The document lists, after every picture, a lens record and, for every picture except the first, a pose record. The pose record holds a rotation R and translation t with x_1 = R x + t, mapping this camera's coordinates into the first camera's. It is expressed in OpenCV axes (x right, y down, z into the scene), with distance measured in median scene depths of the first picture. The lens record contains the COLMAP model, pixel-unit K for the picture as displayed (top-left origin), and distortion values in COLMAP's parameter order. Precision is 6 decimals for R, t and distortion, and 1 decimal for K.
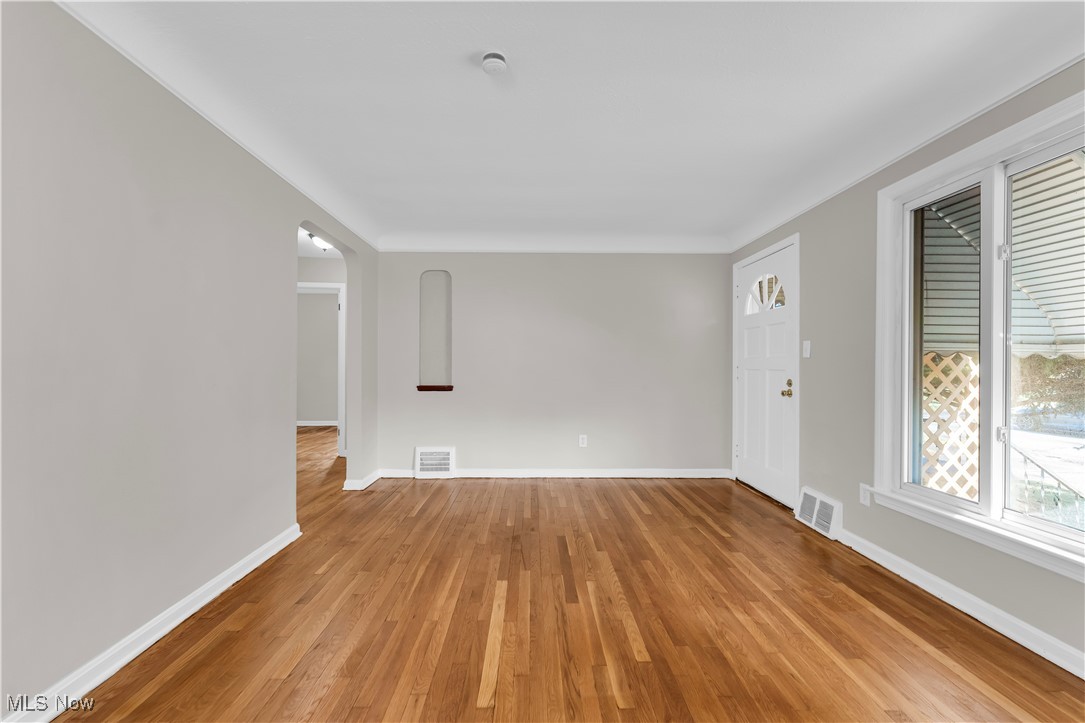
lens RADIAL K [[439.3, 0, 542.3], [0, 439.3, 362.7], [0, 0, 1]] dist [-0.001720, -0.000304]
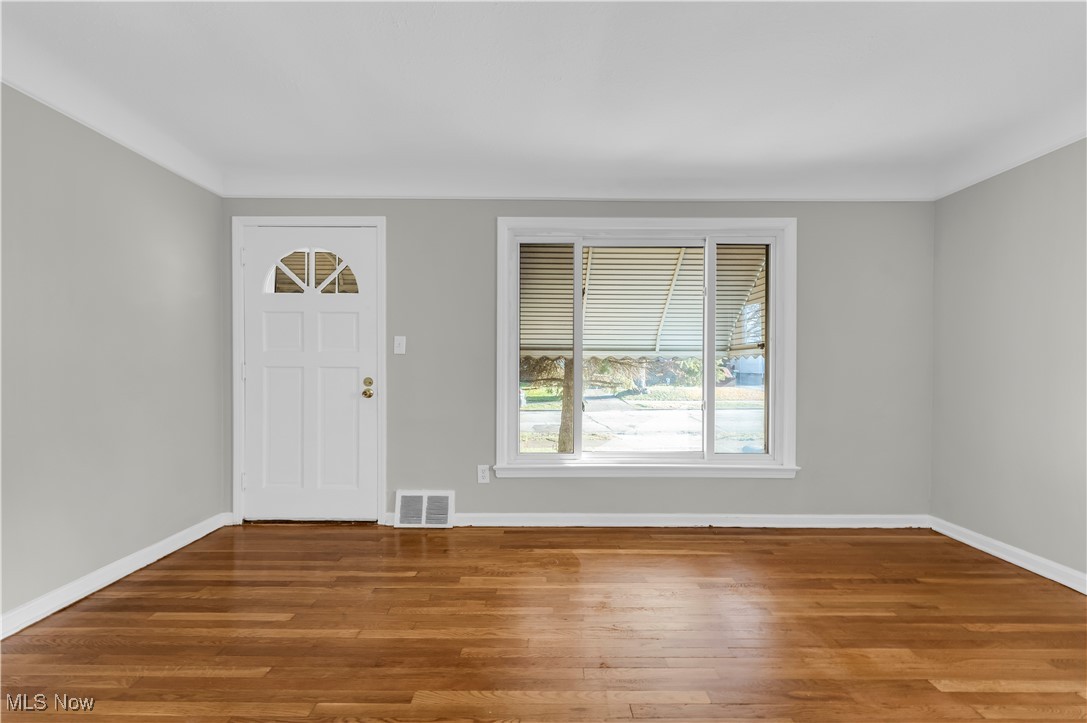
lens RADIAL K [[440.1, 0, 537.6], [0, 440.1, 366.1], [0, 0, 1]] dist [-0.001720, -0.000304]
pose [[0.022760, -0.013039, 0.999656, -0.450308], [-0.011971, 0.999840, 0.013314, -0.002516], [-0.999669, -0.012270, 0.022600, 0.898547]]
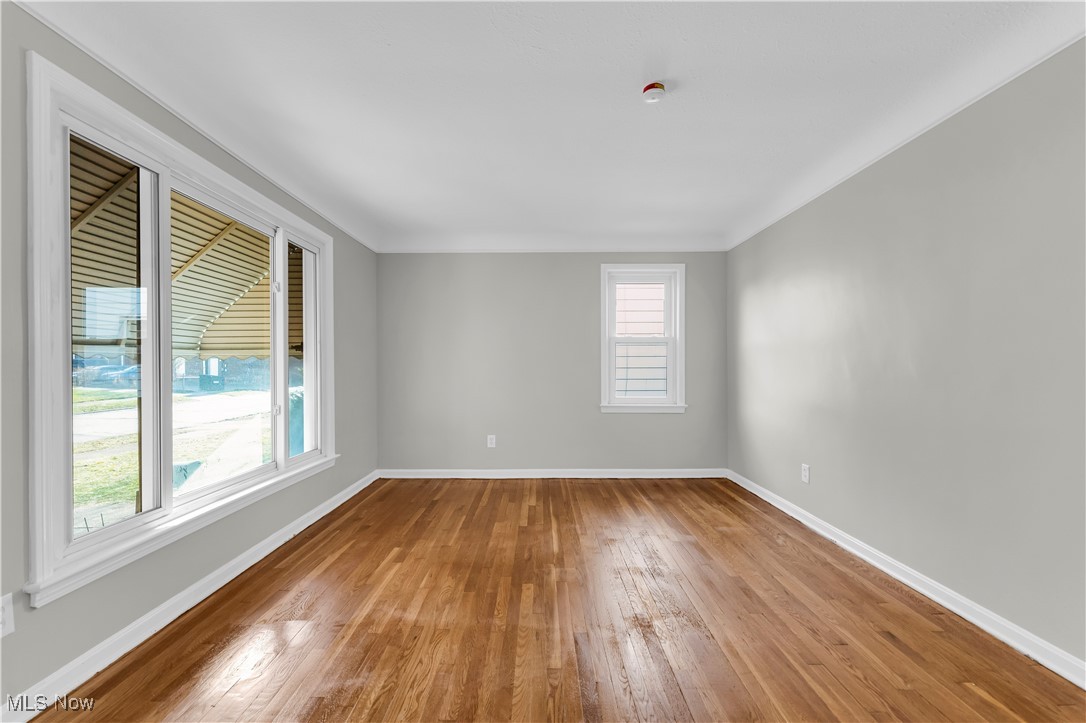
lens RADIAL K [[439.7, 0, 536.7], [0, 439.7, 366.0], [0, 0, 1]] dist [-0.001720, -0.000304]
pose [[-0.999530, -0.004637, 0.030315, 0.112197], [-0.004972, 0.999927, -0.010996, 0.014537], [-0.030262, -0.011142, -0.999480, 1.597983]]
